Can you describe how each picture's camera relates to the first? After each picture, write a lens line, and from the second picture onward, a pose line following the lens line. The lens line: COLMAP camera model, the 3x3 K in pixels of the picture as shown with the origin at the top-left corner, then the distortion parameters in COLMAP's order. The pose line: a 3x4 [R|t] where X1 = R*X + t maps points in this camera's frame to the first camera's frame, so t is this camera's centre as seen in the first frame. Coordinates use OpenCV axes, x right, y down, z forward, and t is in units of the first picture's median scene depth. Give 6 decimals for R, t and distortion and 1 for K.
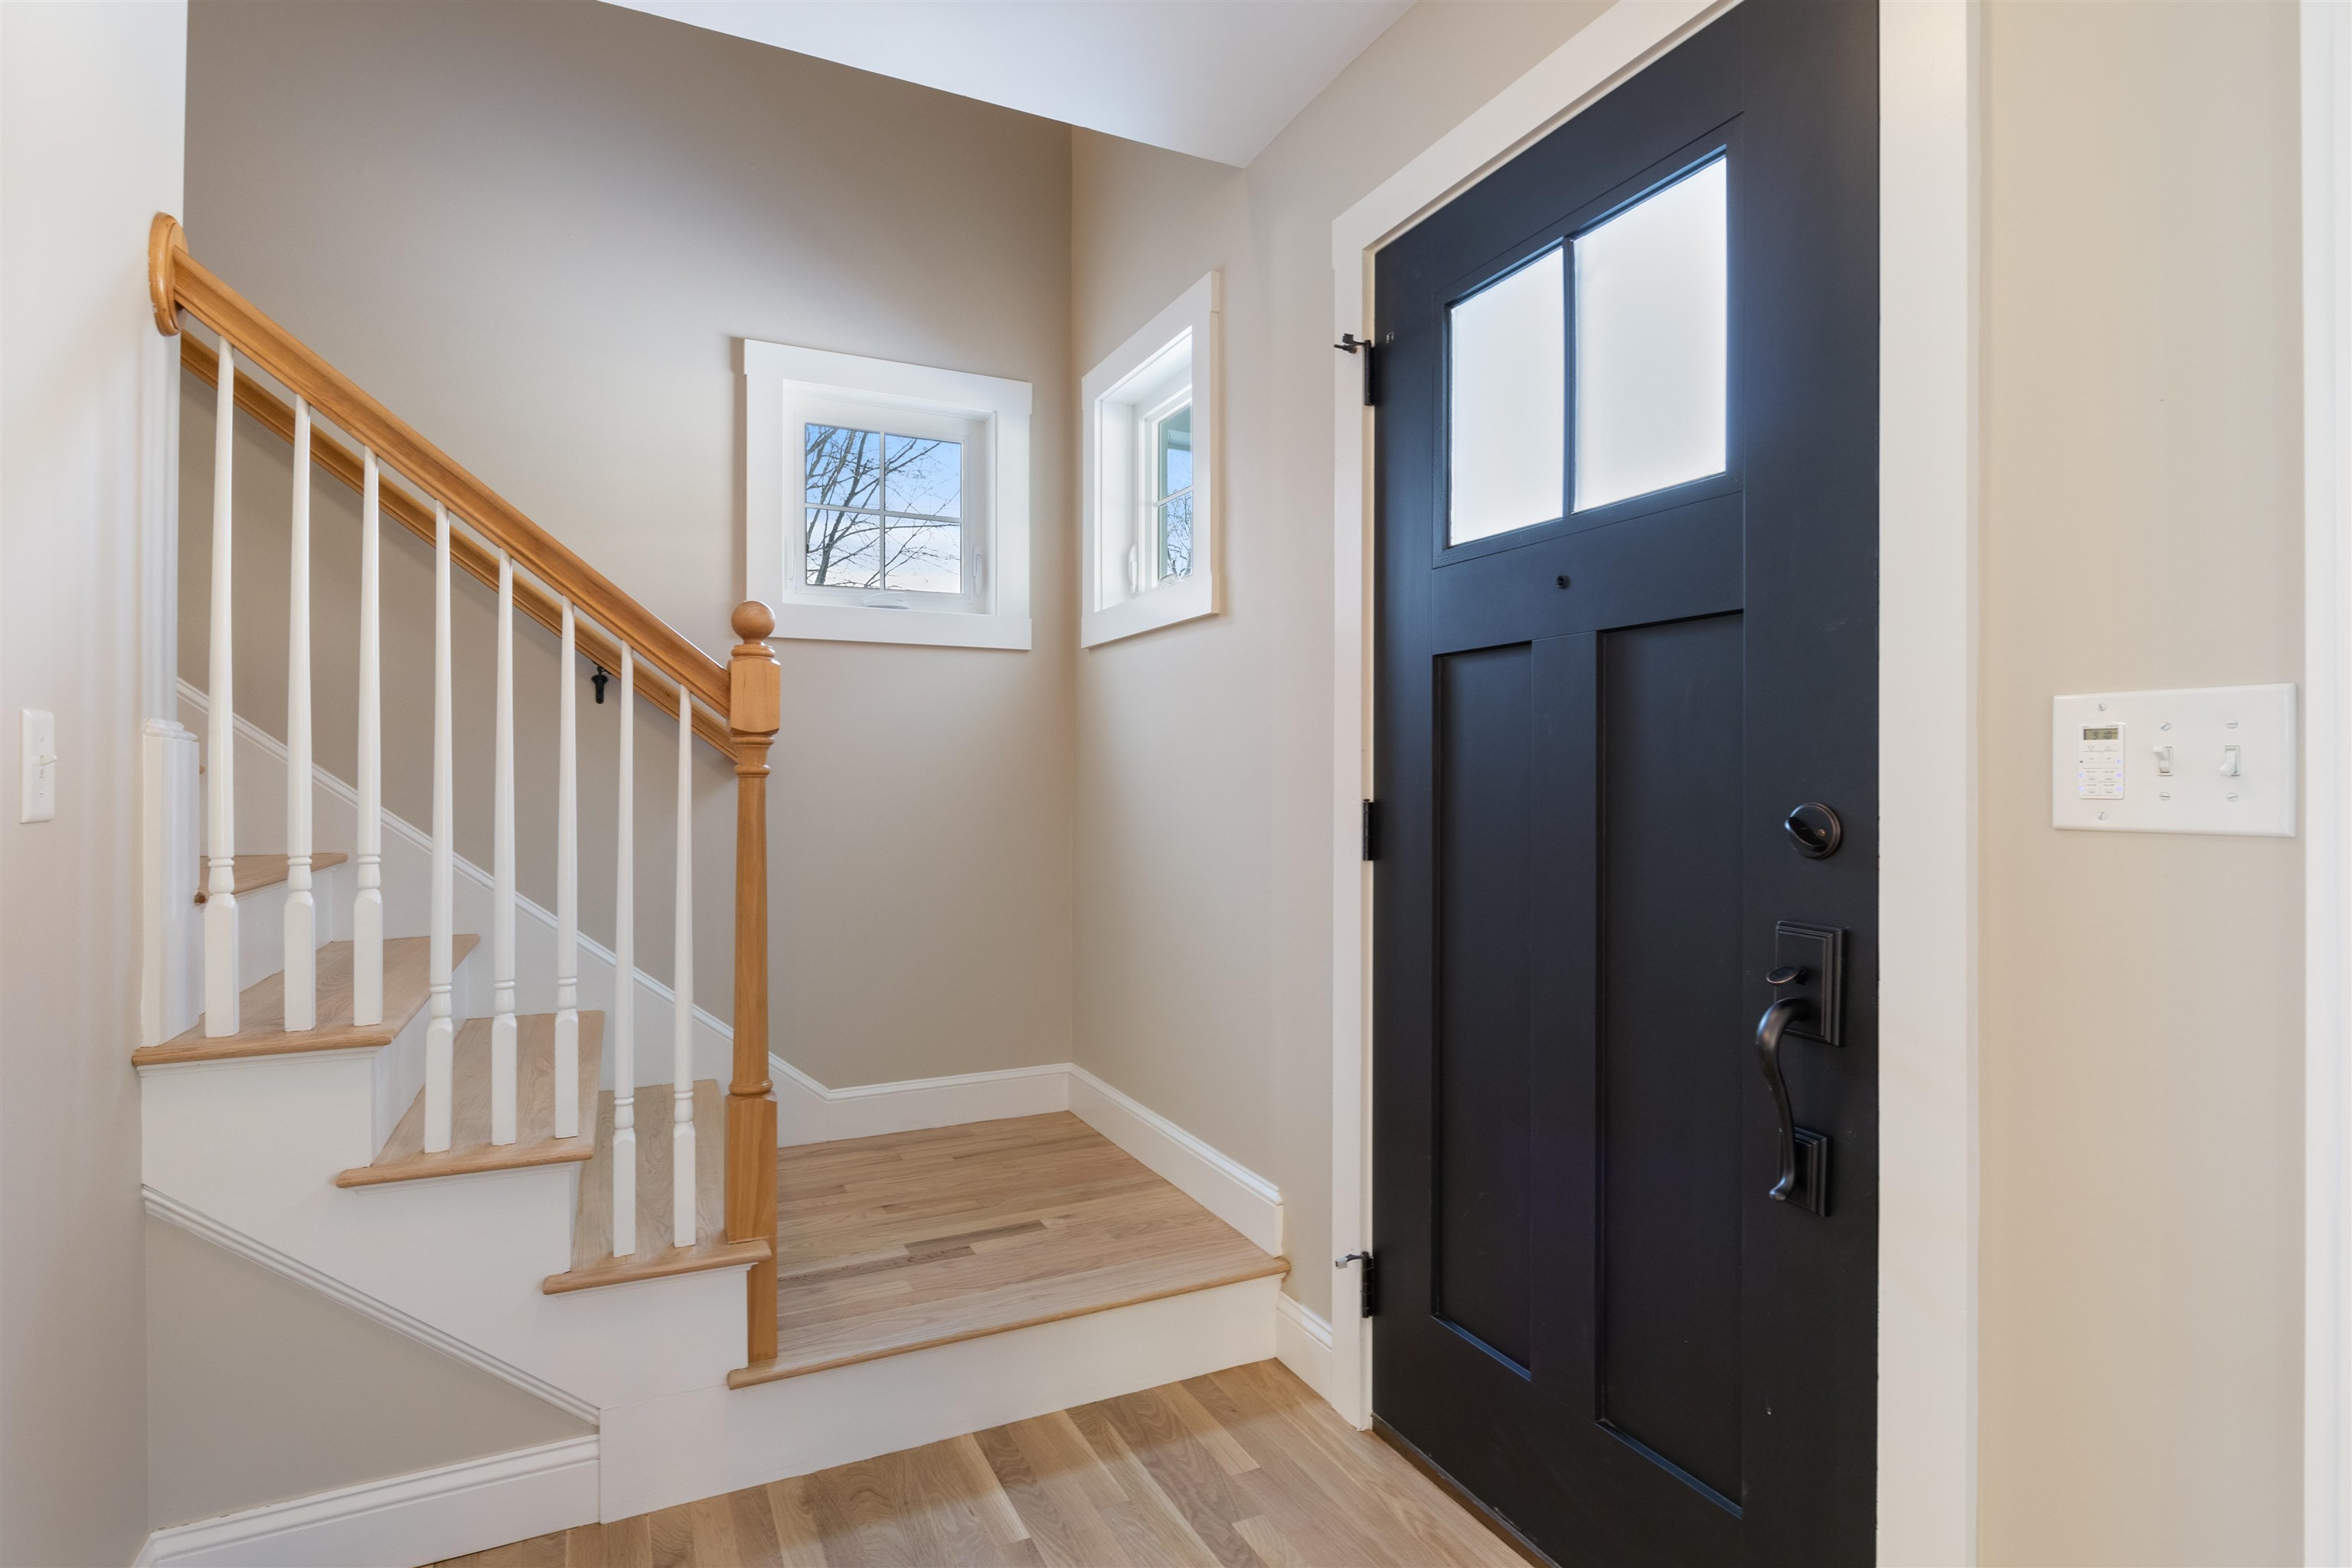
lens RADIAL K [[1162.1, 0, 1176.0], [0, 1162.1, 784.0], [0, 0, 1]] dist [0.016297, 0.000355]
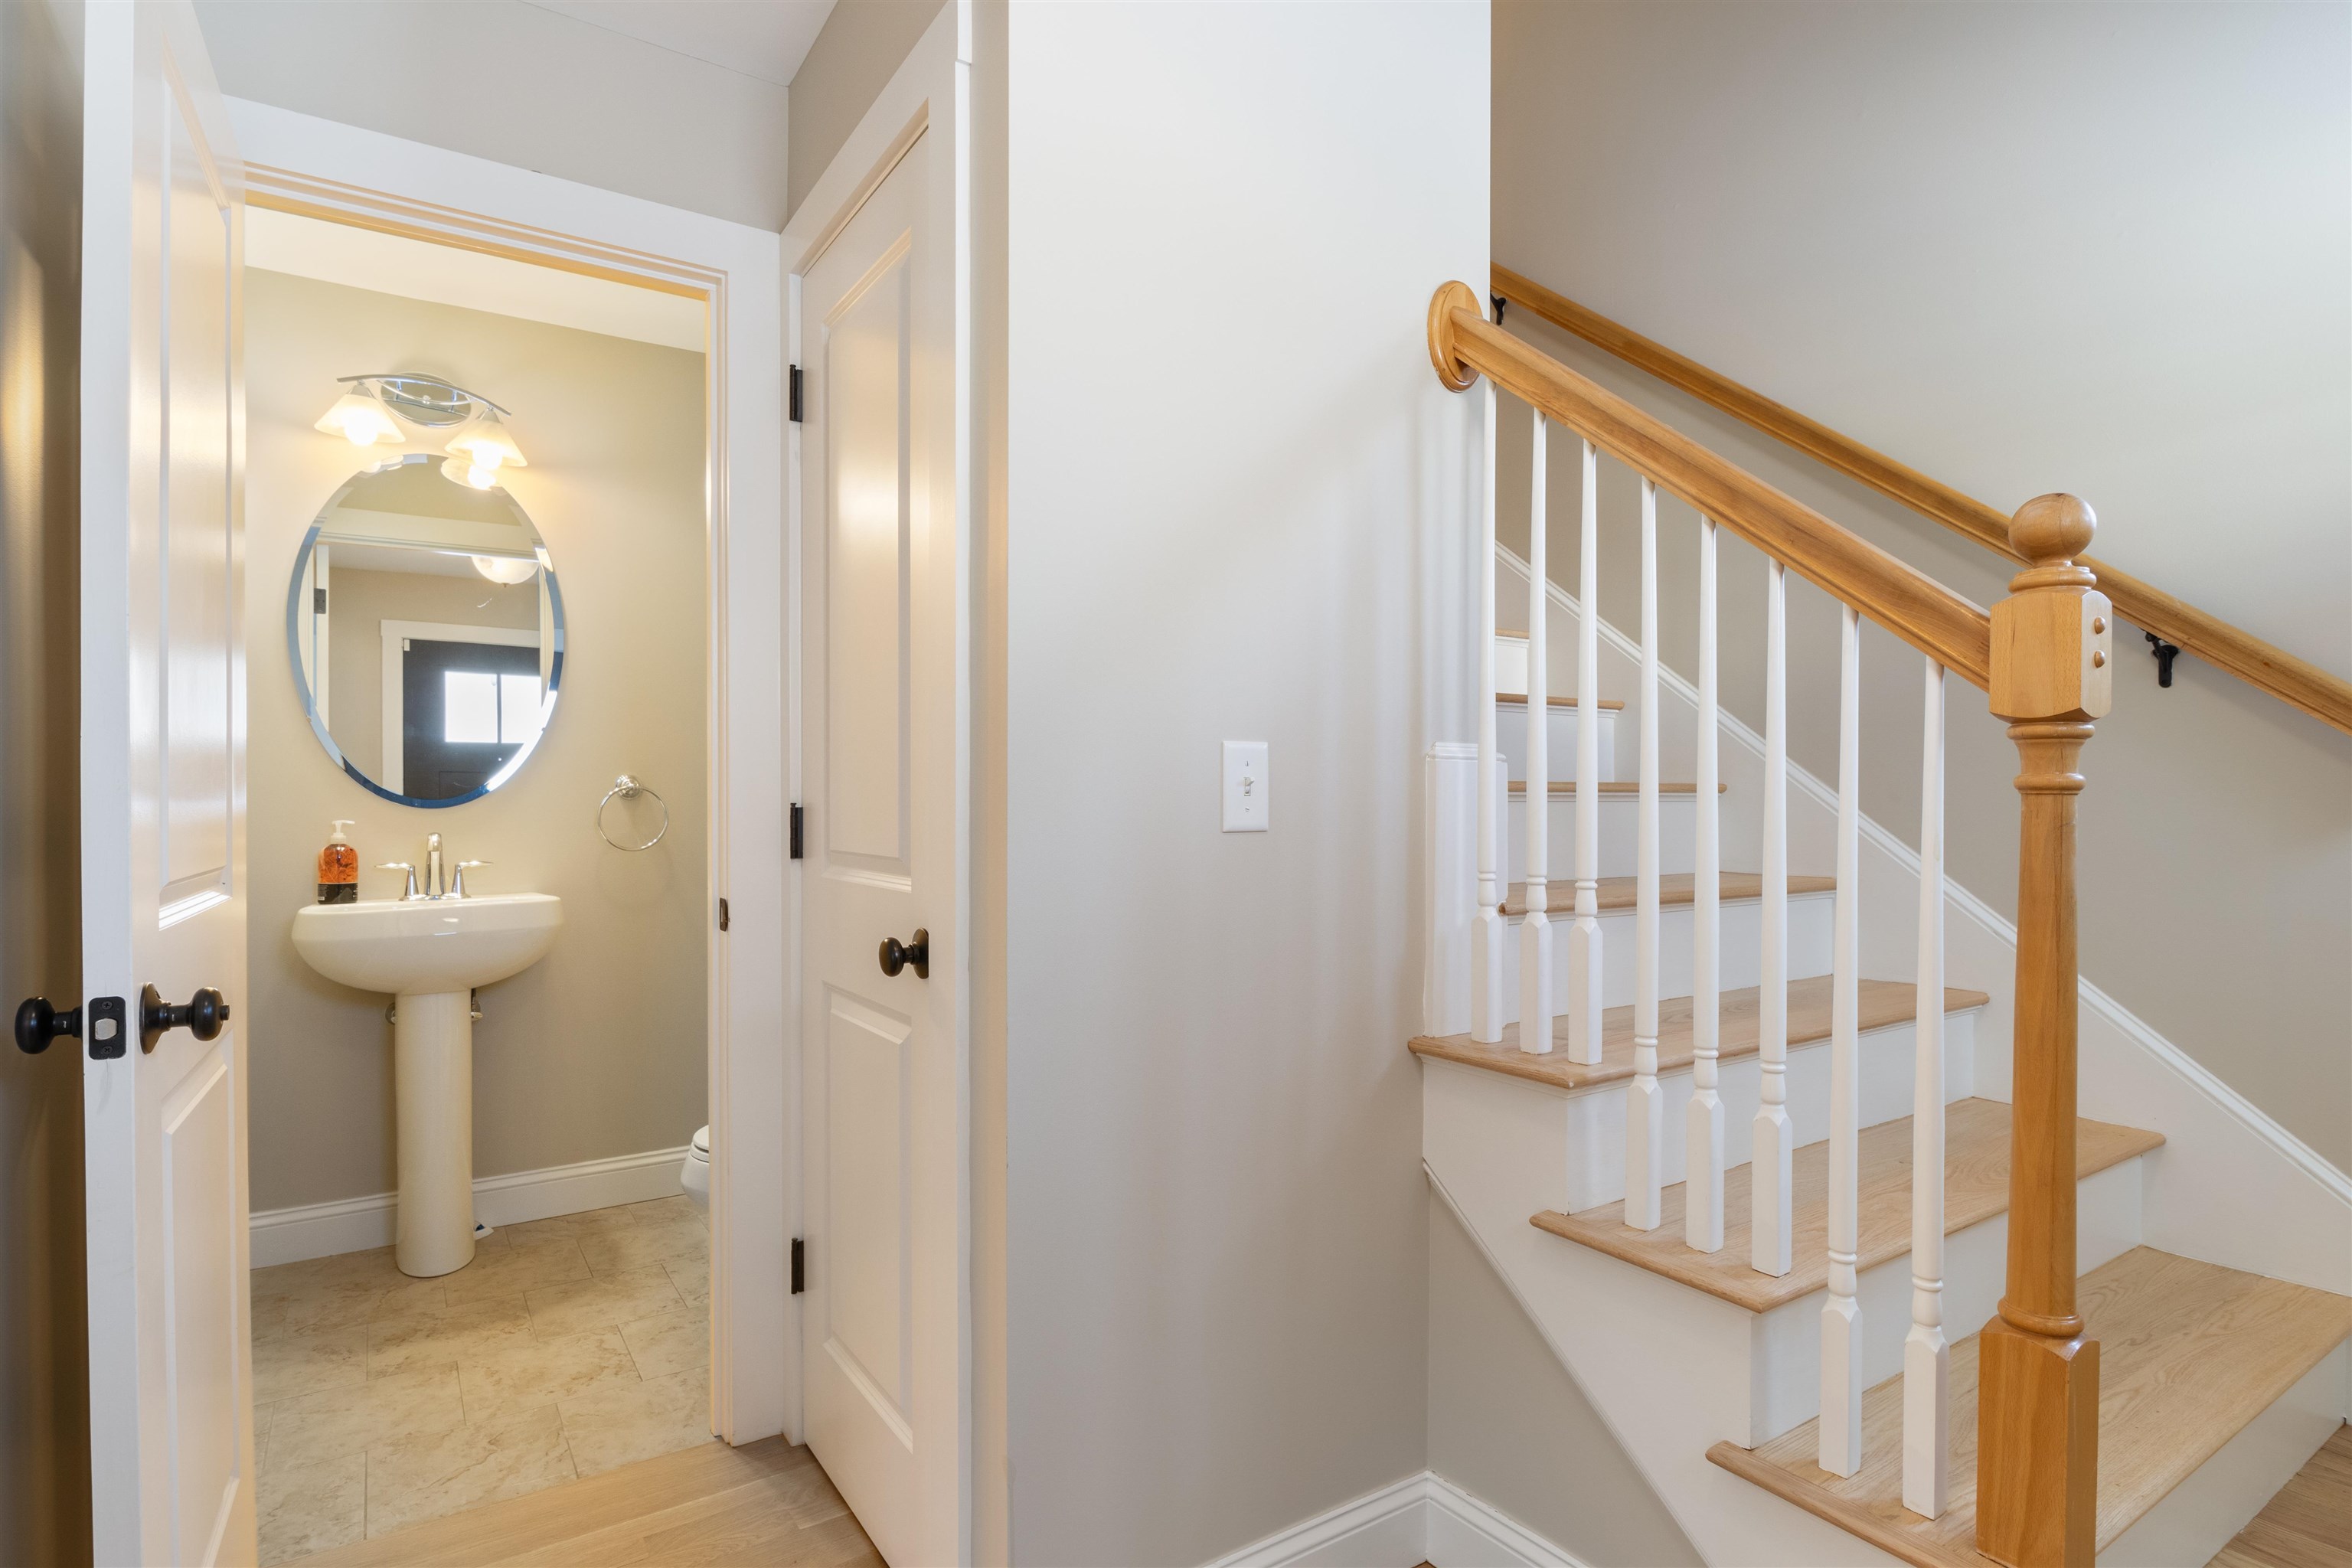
lens RADIAL K [[1193.7, 0, 1176.0], [0, 1193.7, 784.0], [0, 0, 1]] dist [-0.034302, 0.000358]
pose [[0.129692, -0.006923, -0.991530, 0.172850], [-0.007753, 0.999938, -0.007995, -0.003066], [0.991524, 0.008725, 0.129630, 0.503719]]
